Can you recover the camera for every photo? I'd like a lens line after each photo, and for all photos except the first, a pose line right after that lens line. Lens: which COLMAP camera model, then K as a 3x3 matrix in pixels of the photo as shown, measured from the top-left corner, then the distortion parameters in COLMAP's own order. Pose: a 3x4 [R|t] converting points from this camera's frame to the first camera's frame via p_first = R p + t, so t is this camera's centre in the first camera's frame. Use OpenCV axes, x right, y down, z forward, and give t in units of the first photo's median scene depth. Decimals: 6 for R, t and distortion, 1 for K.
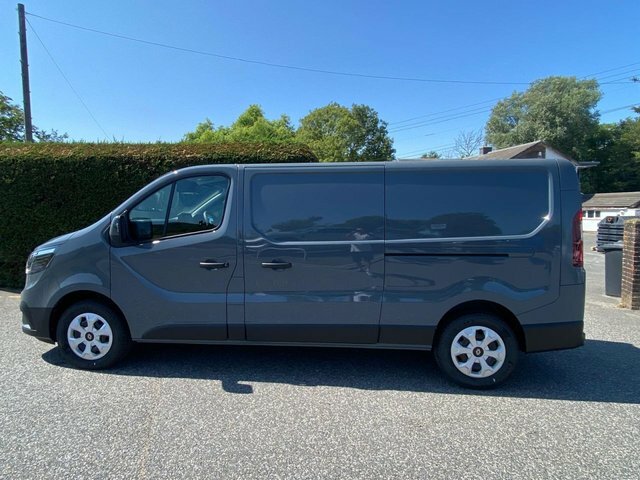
lens RADIAL K [[424.2, 0, 332.8], [0, 424.2, 213.8], [0, 0, 1]] dist [0.000453, -0.018506]
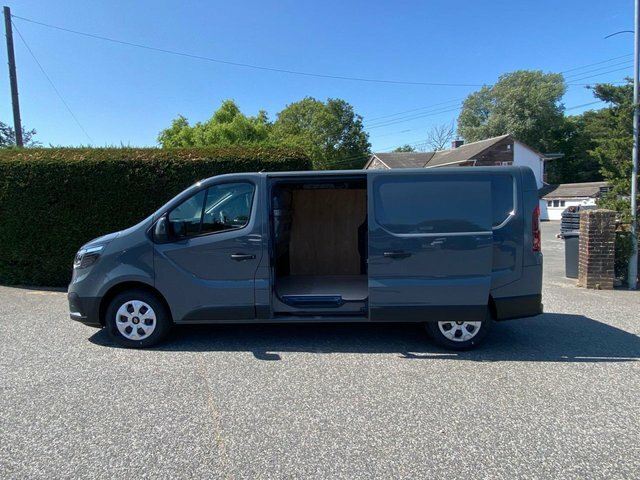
lens RADIAL K [[424.2, 0, 332.8], [0, 424.2, 213.8], [0, 0, 1]] dist [0.000453, -0.018506]
pose [[0.998096, -0.018387, 0.058874, -0.051033], [0.017388, 0.999697, 0.017437, -0.009563], [-0.059176, -0.016380, 0.998113, -0.114188]]
